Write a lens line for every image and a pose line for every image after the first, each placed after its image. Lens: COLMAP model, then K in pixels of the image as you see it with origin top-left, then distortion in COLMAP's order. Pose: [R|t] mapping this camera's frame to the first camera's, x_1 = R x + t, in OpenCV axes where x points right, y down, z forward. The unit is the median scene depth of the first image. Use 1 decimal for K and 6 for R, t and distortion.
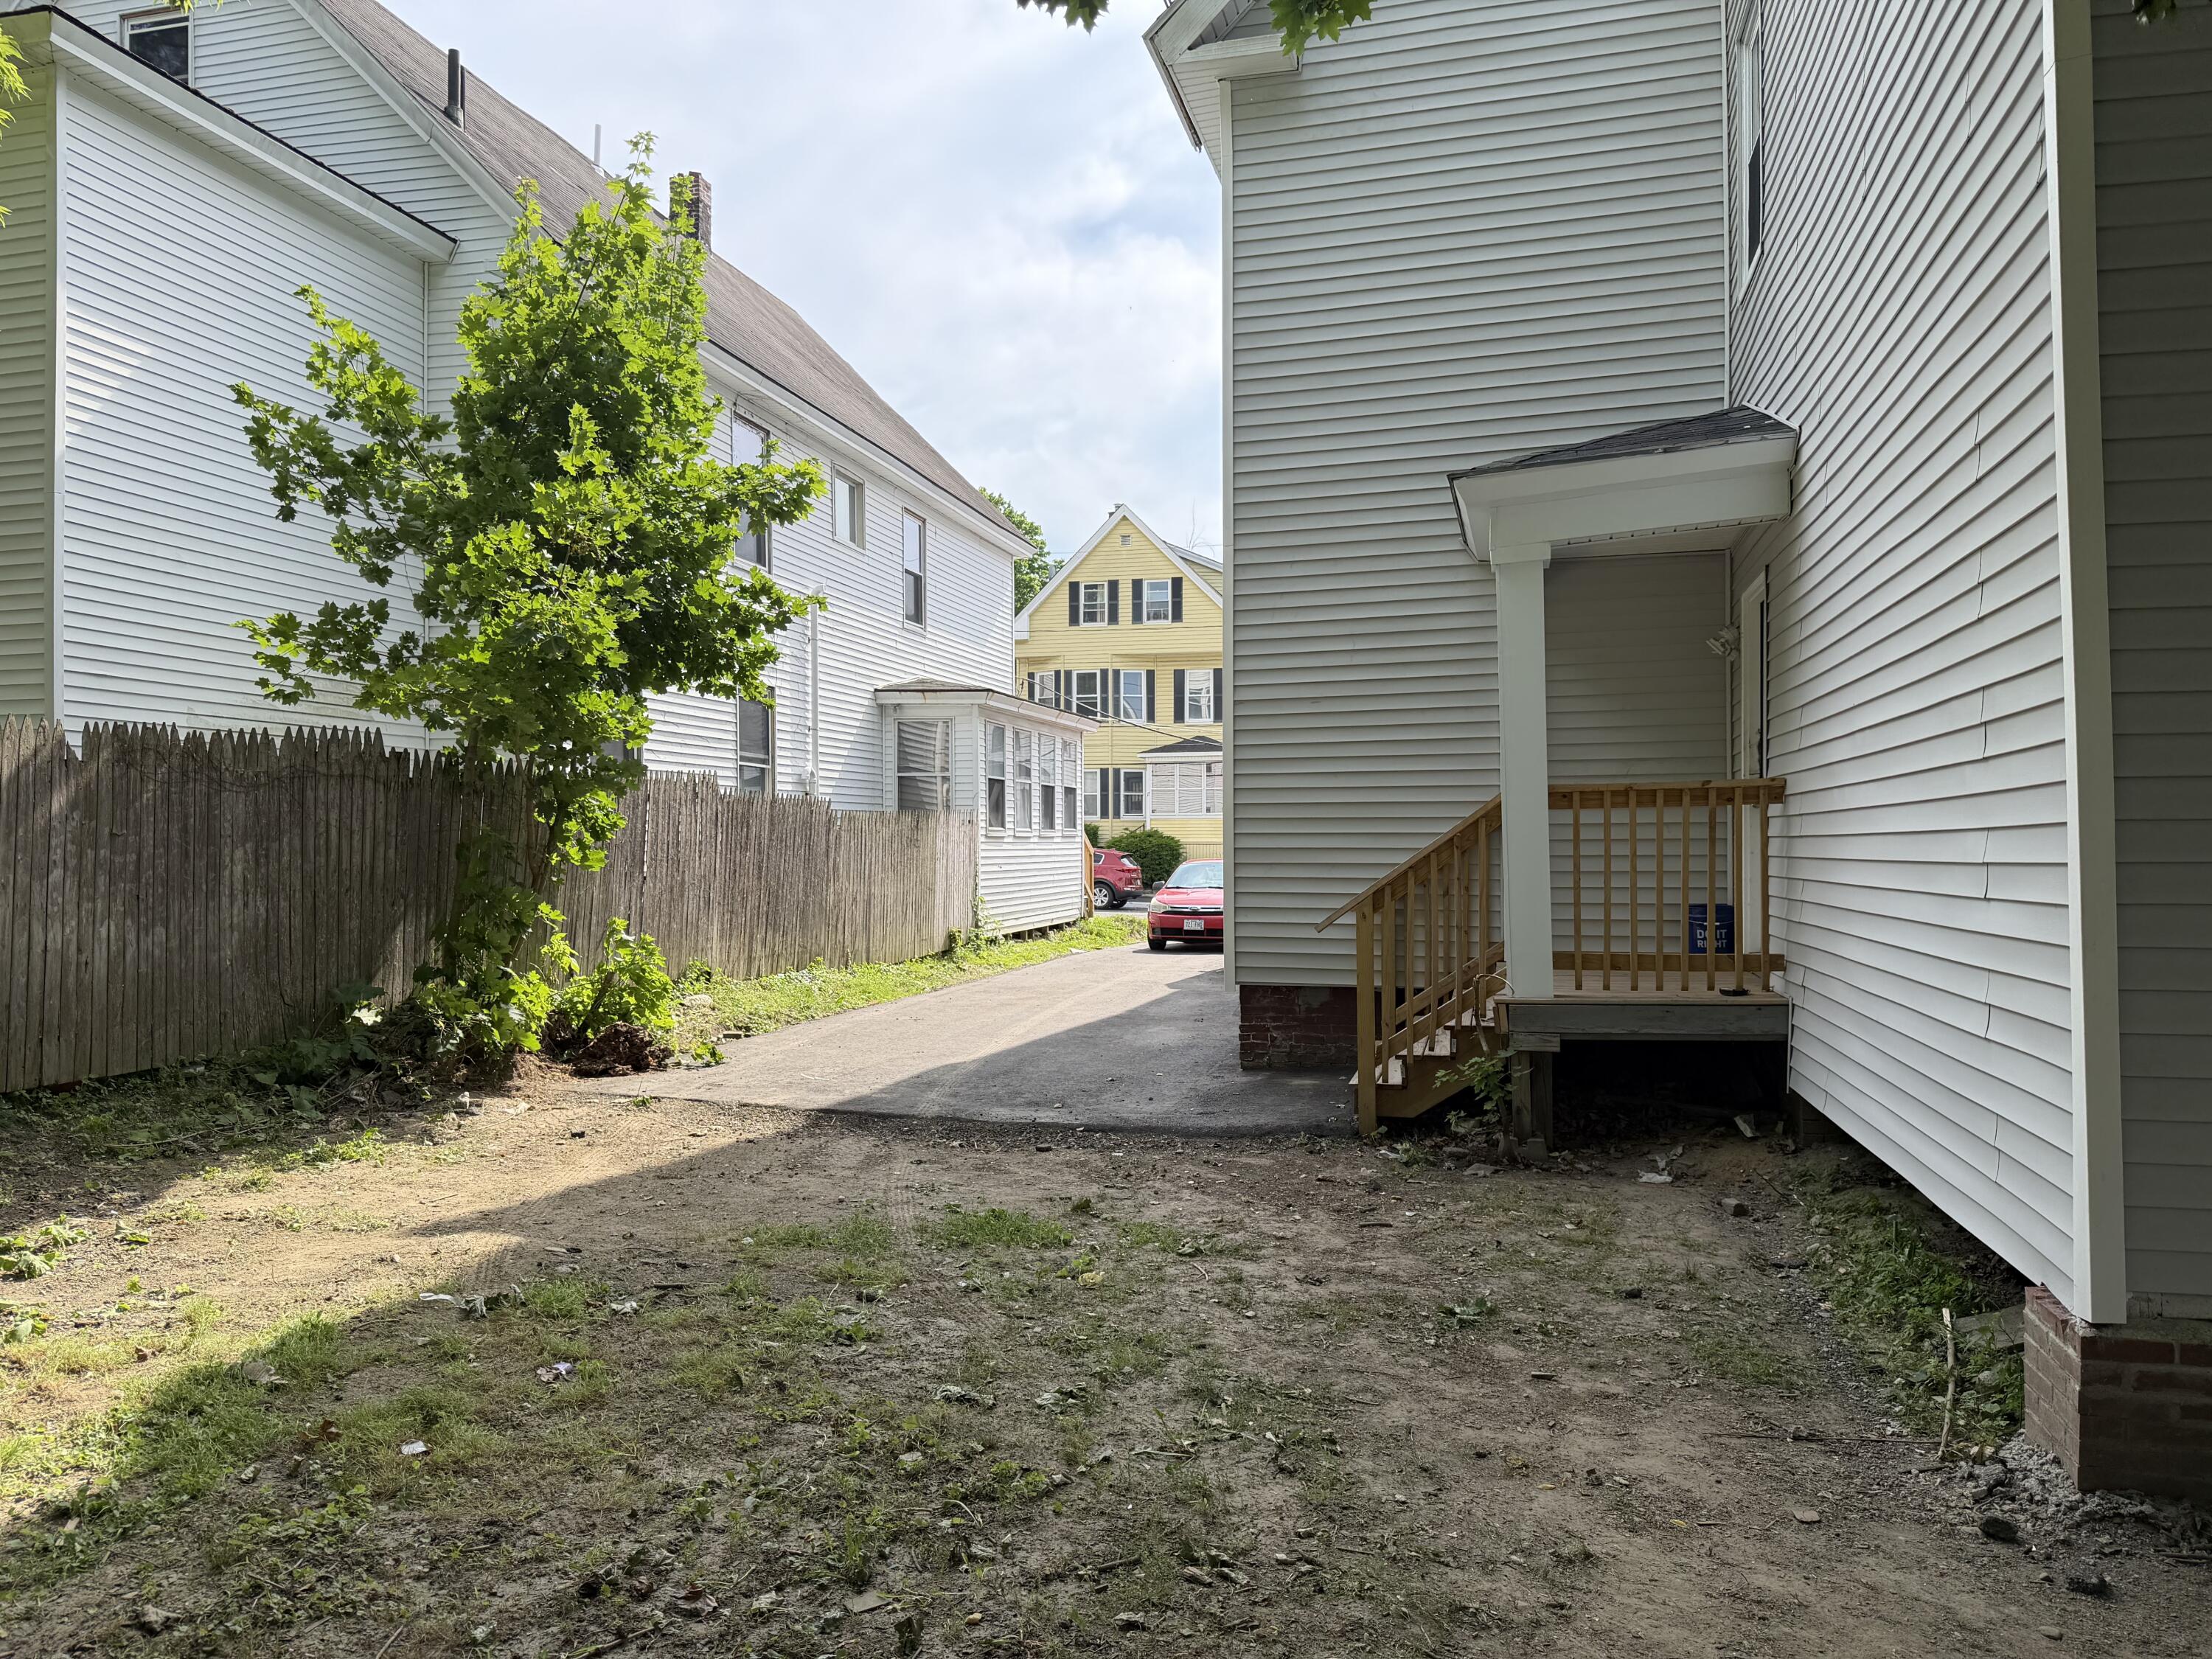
lens RADIAL K [[1541.5, 0, 1106.0], [0, 1541.5, 829.5], [0, 0, 1]] dist [0.000522, -0.000459]
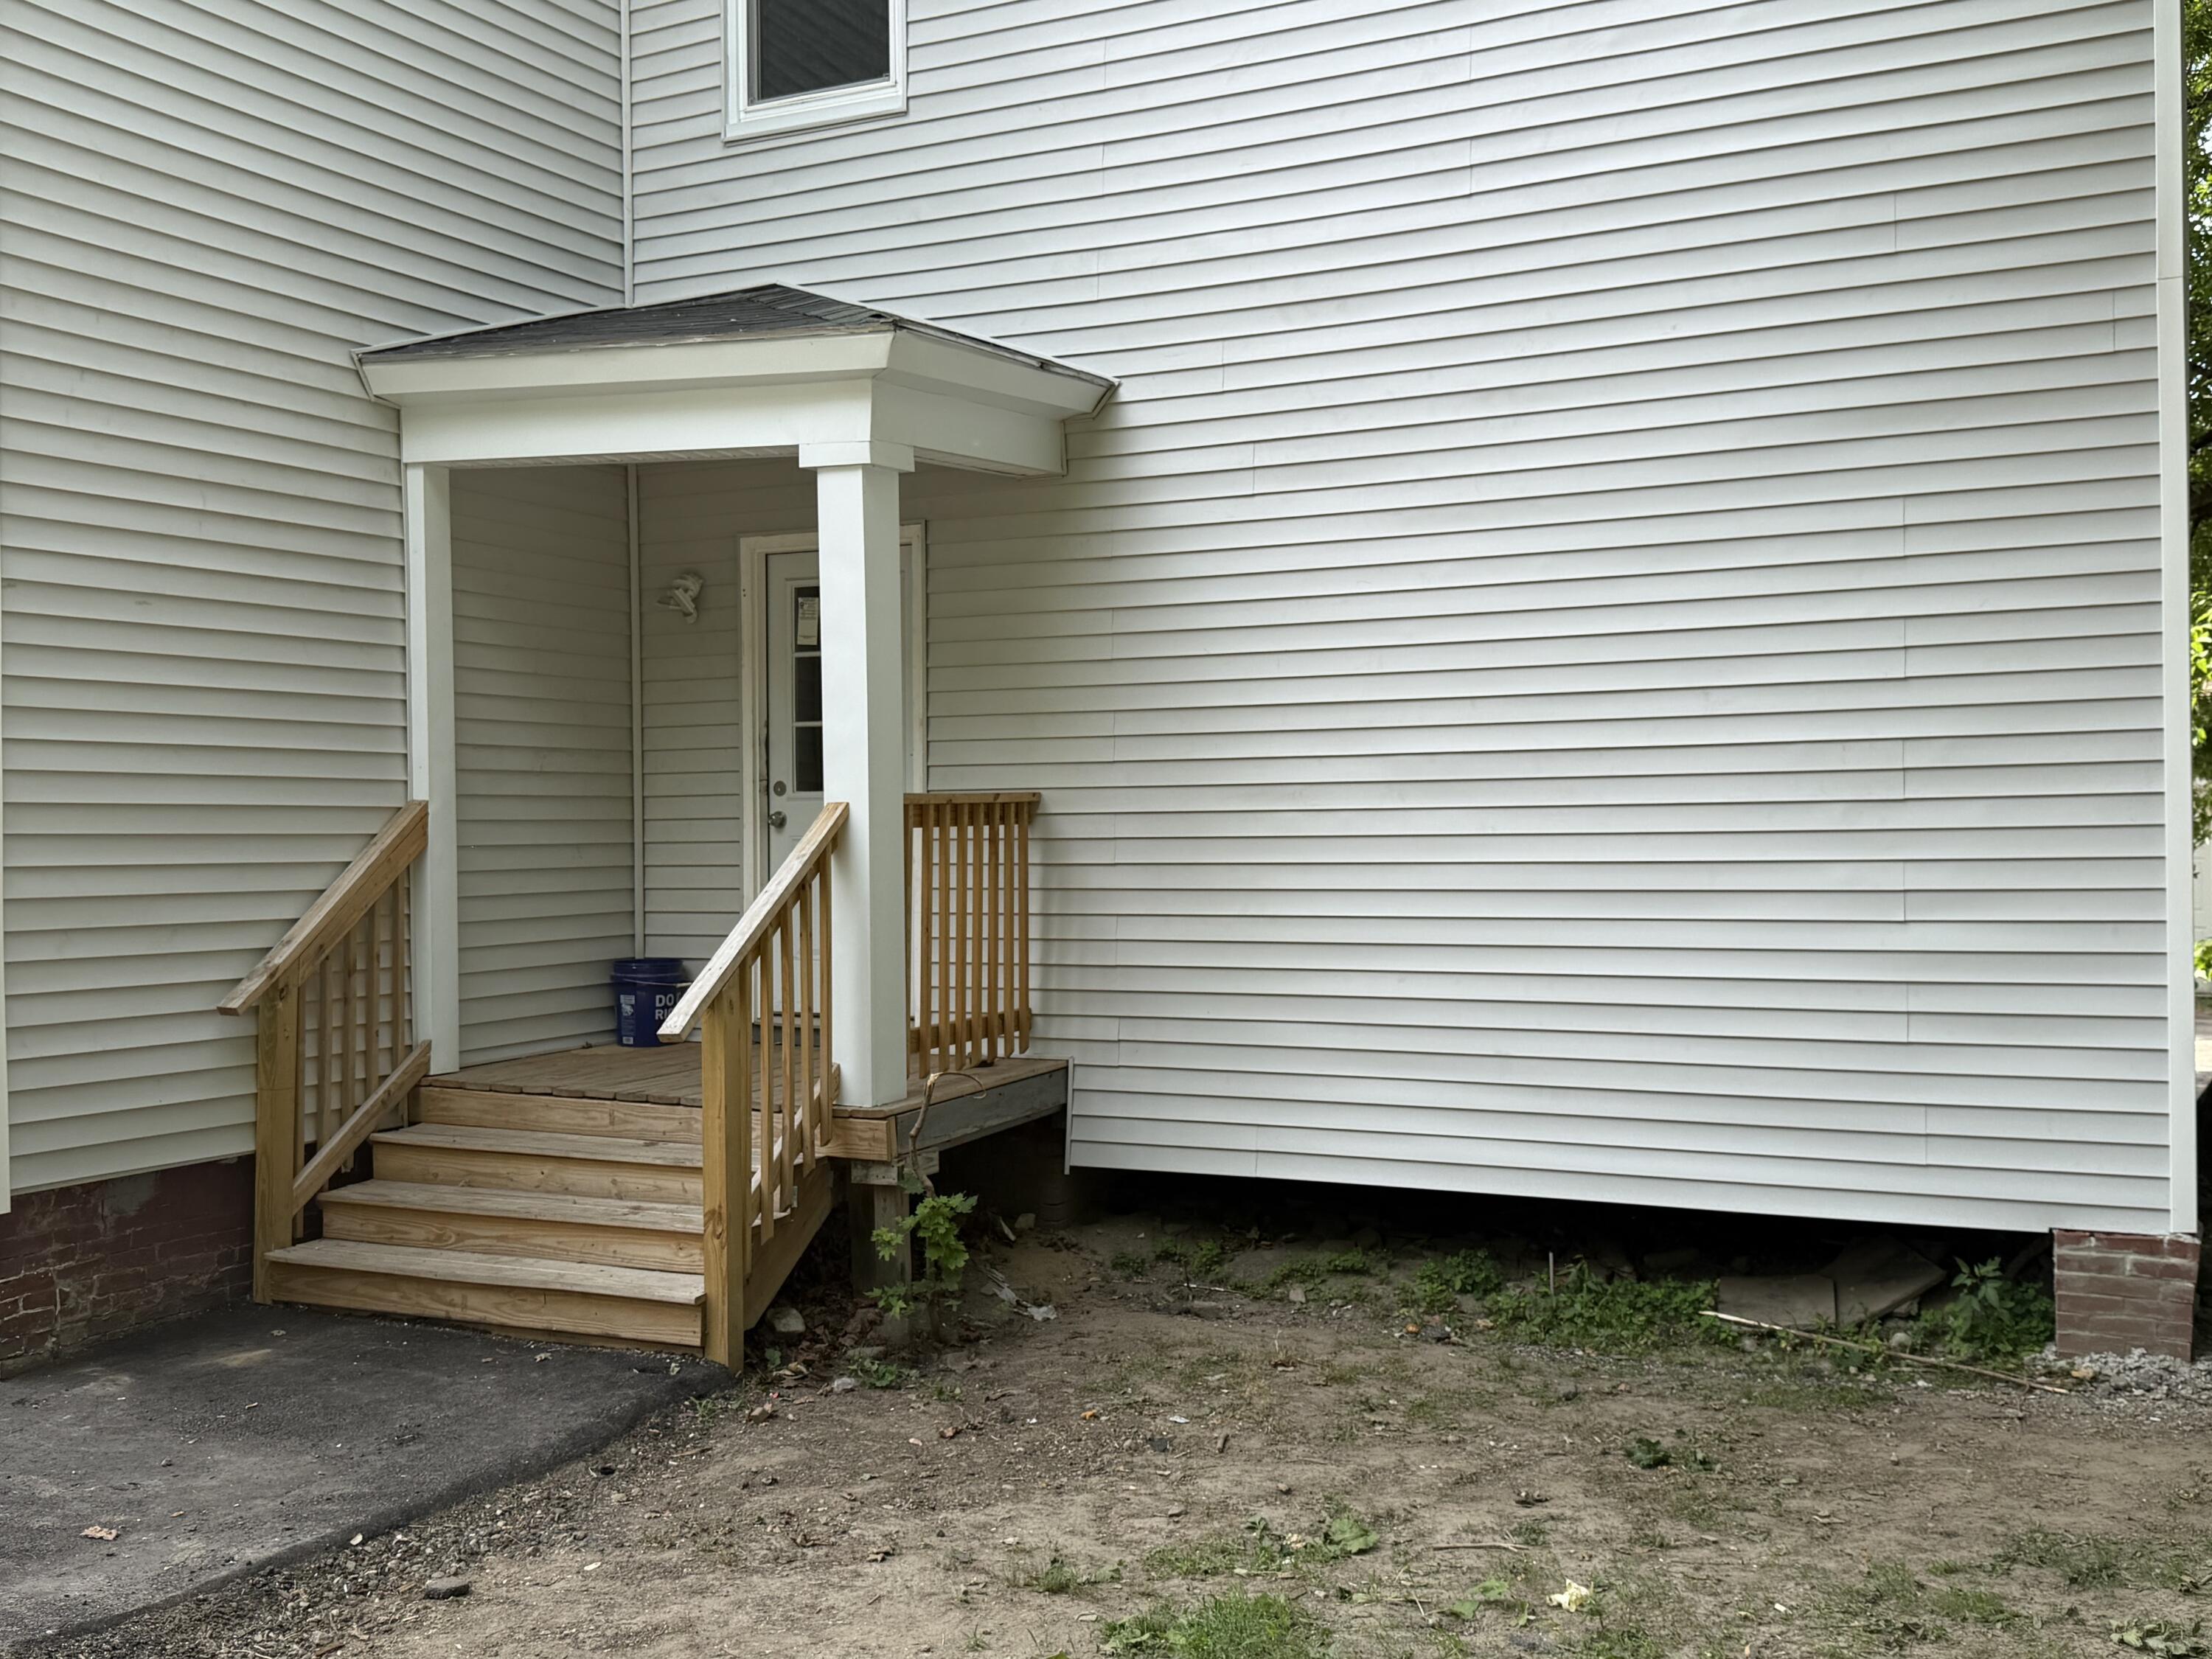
lens RADIAL K [[2137.3, 0, 1106.0], [0, 2137.3, 829.5], [0, 0, 1]] dist [0.190150, -0.451327]
pose [[0.216247, 0.002881, 0.976334, -0.639463], [0.008764, 0.999950, -0.004891, -0.003828], [-0.976299, 0.009614, 0.216211, 0.717780]]
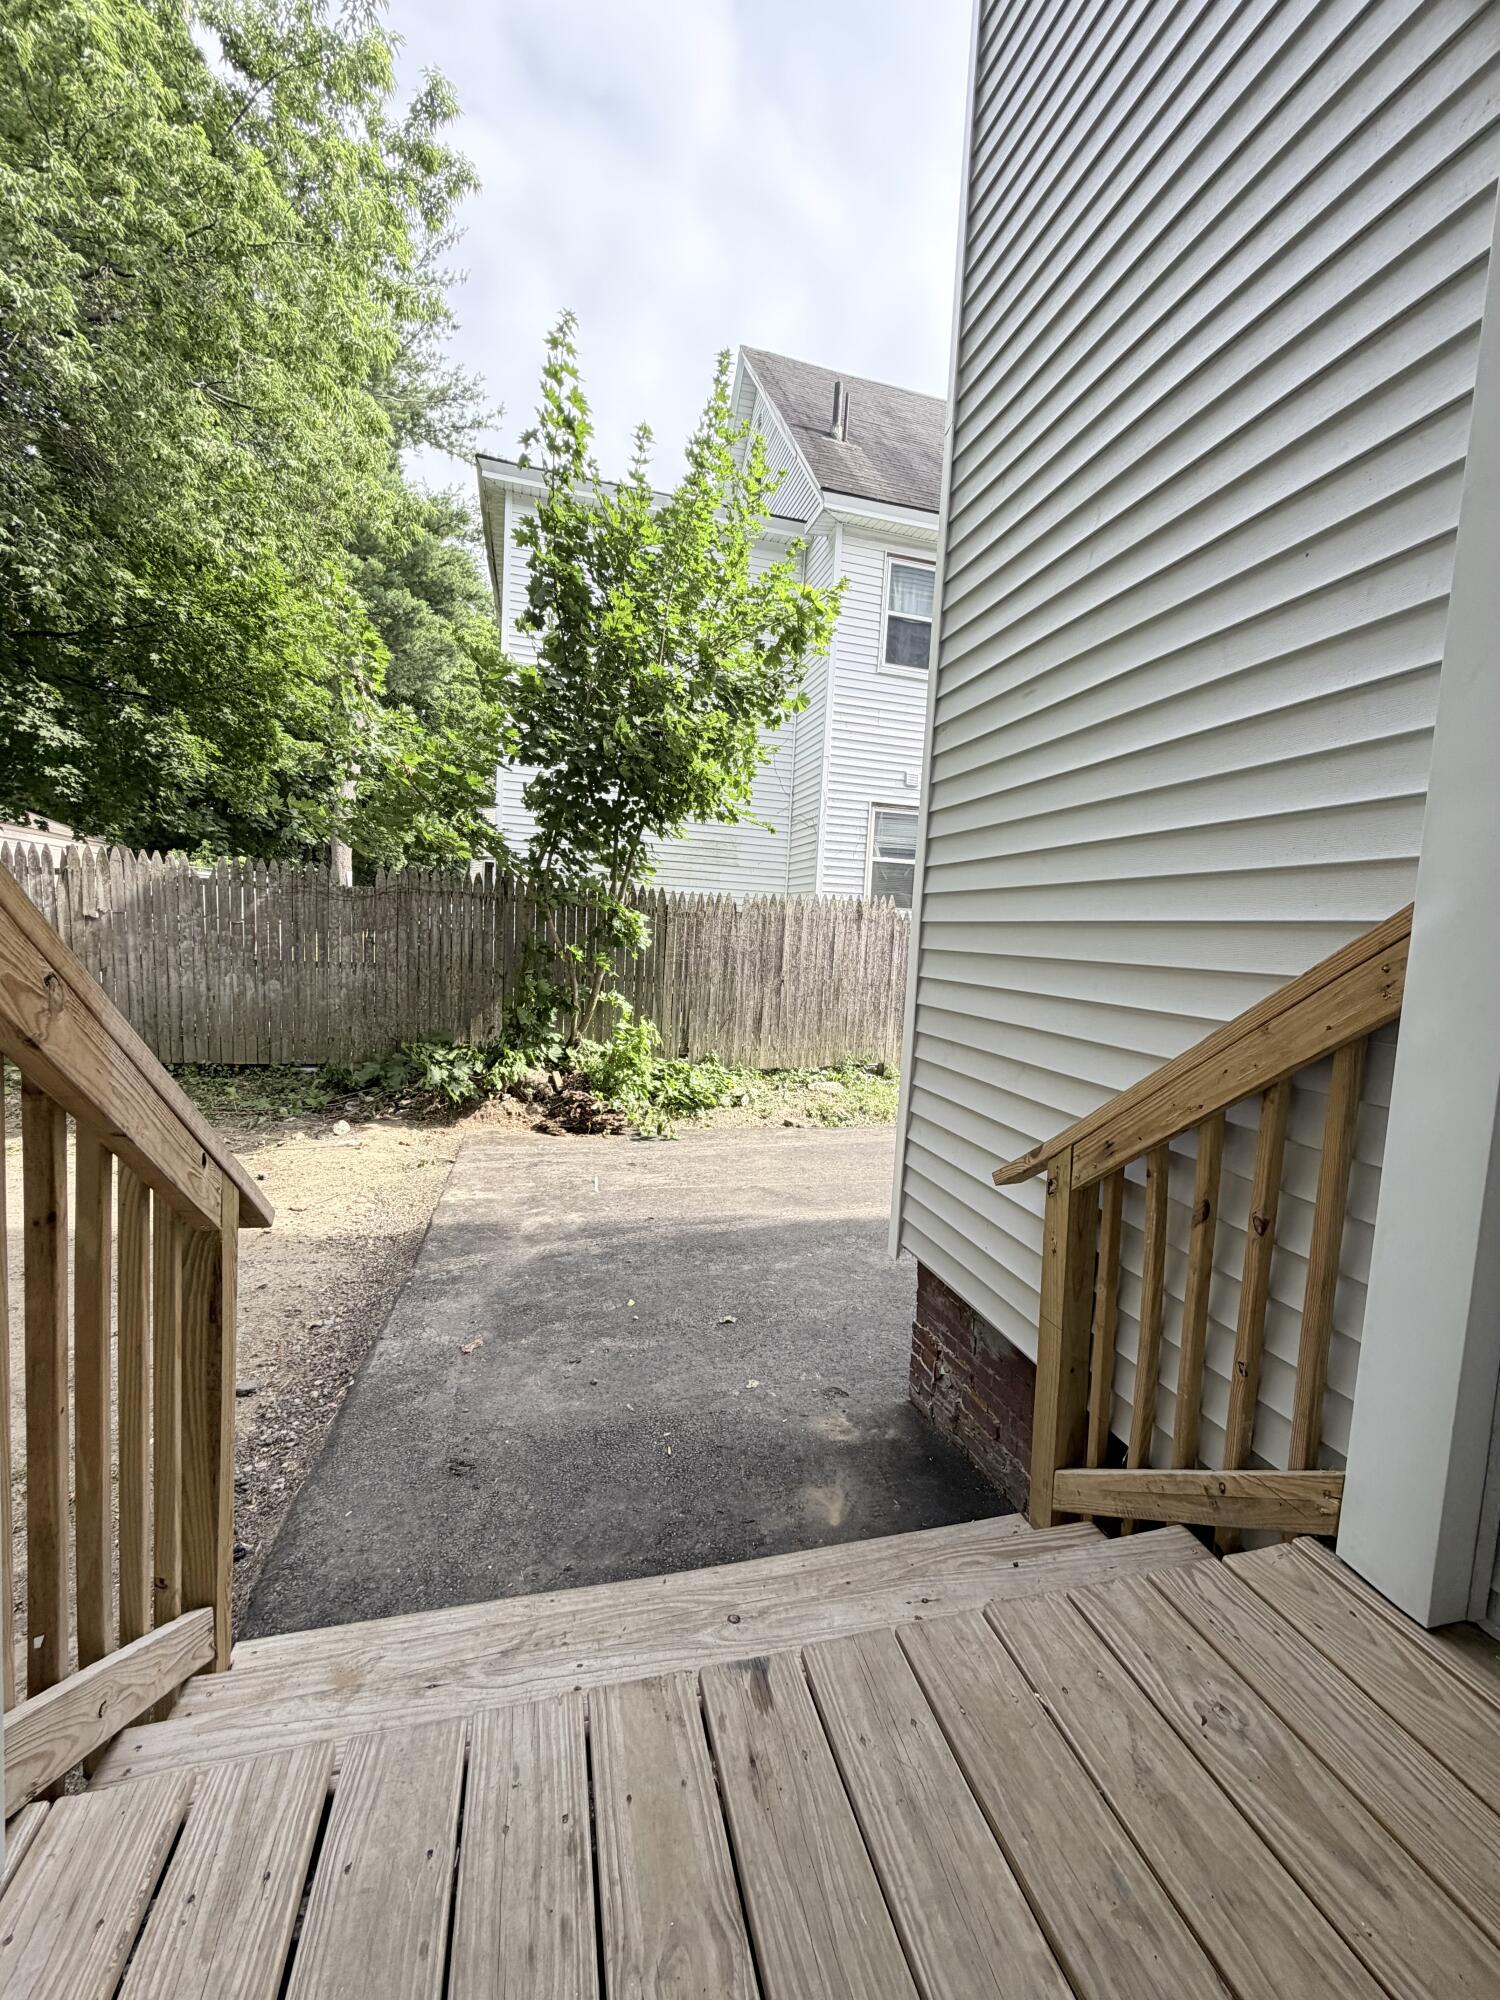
lens RADIAL K [[804.9, 0, 749.5], [0, 804.9, 993.3], [0, 0, 1]] dist [-0.000225, 0.000204]
pose [[0.472975, 0.092041, -0.876255, 0.411067], [-0.043813, 0.995755, 0.080945, -0.016597], [0.879986, 0.000106, 0.475000, 1.086633]]
